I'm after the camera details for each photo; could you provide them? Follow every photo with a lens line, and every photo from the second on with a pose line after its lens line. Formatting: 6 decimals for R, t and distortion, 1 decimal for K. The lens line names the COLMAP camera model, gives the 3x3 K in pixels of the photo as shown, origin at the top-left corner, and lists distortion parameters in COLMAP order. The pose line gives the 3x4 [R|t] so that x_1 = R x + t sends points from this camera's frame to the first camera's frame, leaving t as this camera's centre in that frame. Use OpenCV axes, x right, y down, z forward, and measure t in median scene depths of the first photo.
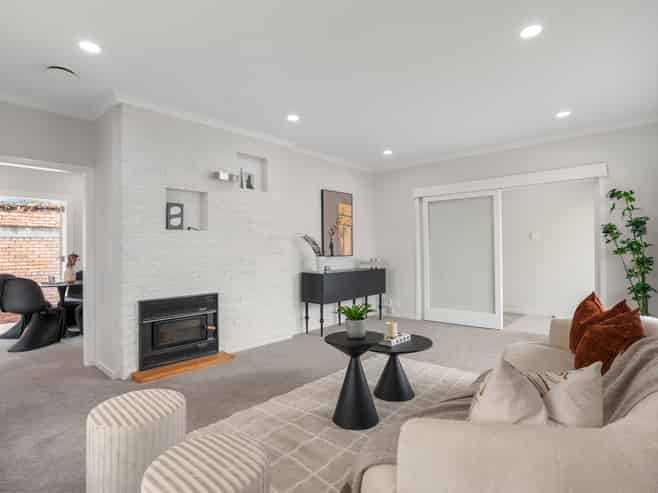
lens RADIAL K [[367.6, 0, 328.4], [0, 367.6, 245.3], [0, 0, 1]] dist [-0.027482, 0.014053]
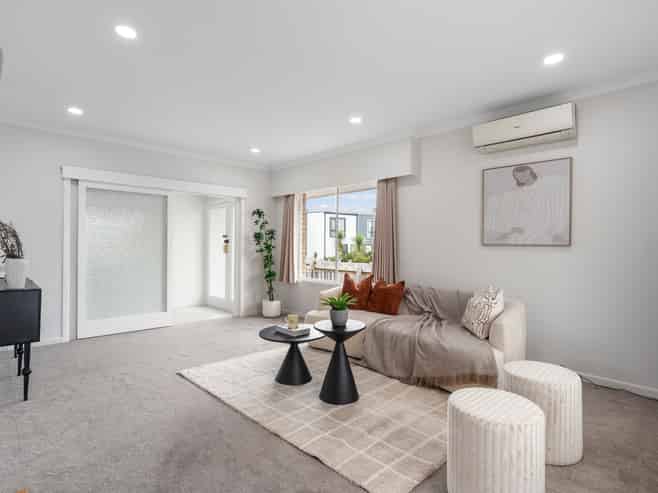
lens RADIAL K [[367.6, 0, 330.3], [0, 367.6, 246.3], [0, 0, 1]] dist [-0.027482, 0.014053]
pose [[0.050927, 0.016845, 0.998560, -0.539457], [-0.015916, 0.999744, -0.016053, 0.013599], [-0.998576, -0.015075, 0.051182, 0.491109]]
